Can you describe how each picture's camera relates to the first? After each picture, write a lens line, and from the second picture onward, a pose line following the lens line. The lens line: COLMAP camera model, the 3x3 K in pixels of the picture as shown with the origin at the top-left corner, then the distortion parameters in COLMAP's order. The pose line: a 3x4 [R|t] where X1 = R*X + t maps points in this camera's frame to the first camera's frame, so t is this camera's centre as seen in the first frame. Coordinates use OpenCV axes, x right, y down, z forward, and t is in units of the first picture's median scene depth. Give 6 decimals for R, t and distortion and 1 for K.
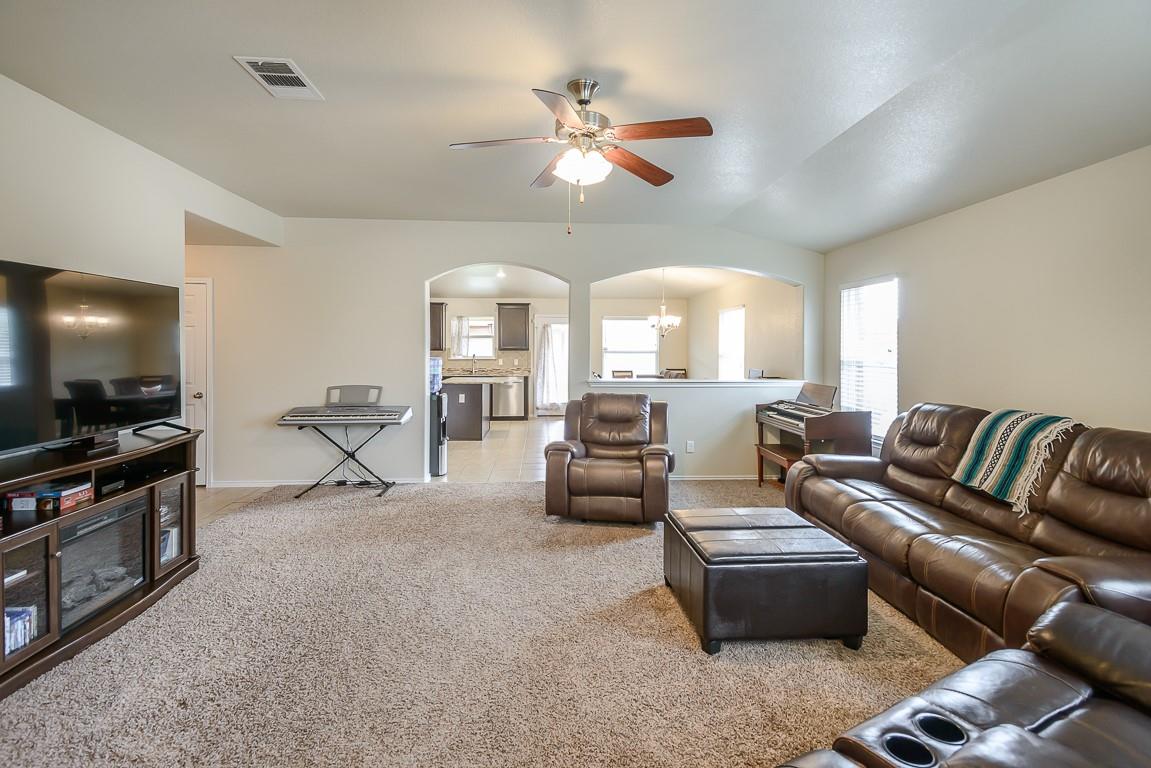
lens RADIAL K [[543.2, 0, 577.5], [0, 543.2, 352.1], [0, 0, 1]] dist [0.026123, -0.011441]
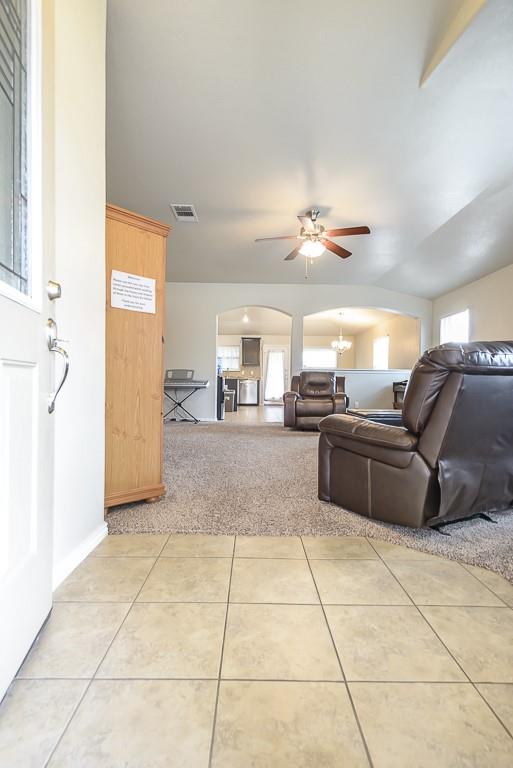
lens RADIAL K [[358.5, 0, 256.5], [0, 358.5, 384.0], [0, 0, 1]] dist [0.012887, -0.000200]
pose [[0.998090, 0.010662, -0.060855, -0.070099], [-0.010718, 0.999942, -0.000606, 0.126459], [0.060845, 0.001257, 0.998146, -0.283234]]
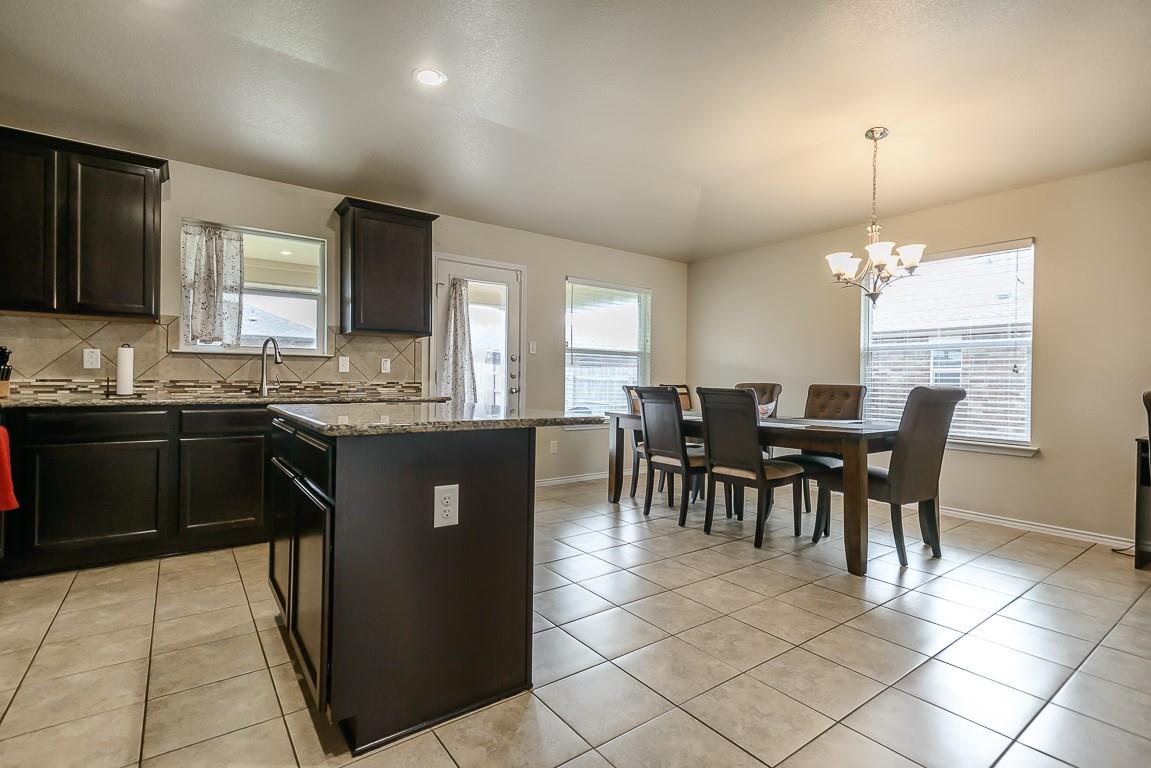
lens RADIAL K [[537.3, 0, 575.5], [0, 537.3, 384.0], [0, 0, 1]] dist [0.012887, -0.000200]
pose [[0.841533, 0.004189, 0.540190, -0.478160], [-0.006747, 0.999973, 0.002756, 0.068010], [-0.540164, -0.005965, 0.841539, 1.378933]]
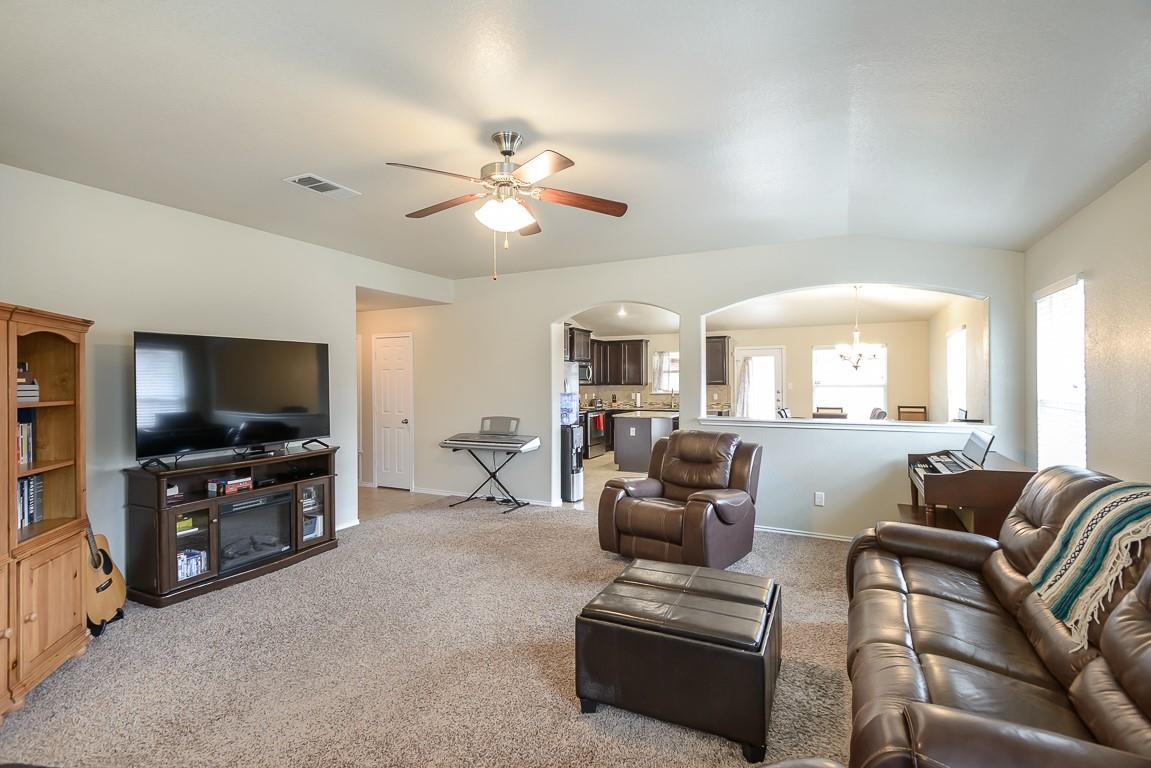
lens RADIAL K [[537.3, 0, 575.5], [0, 537.3, 384.0], [0, 0, 1]] dist [0.012887, -0.000200]
pose [[0.864150, -0.004985, -0.503210, 0.357068], [0.004063, 0.999987, -0.002930, -0.005856], [0.503218, 0.000487, 0.864159, 0.095607]]
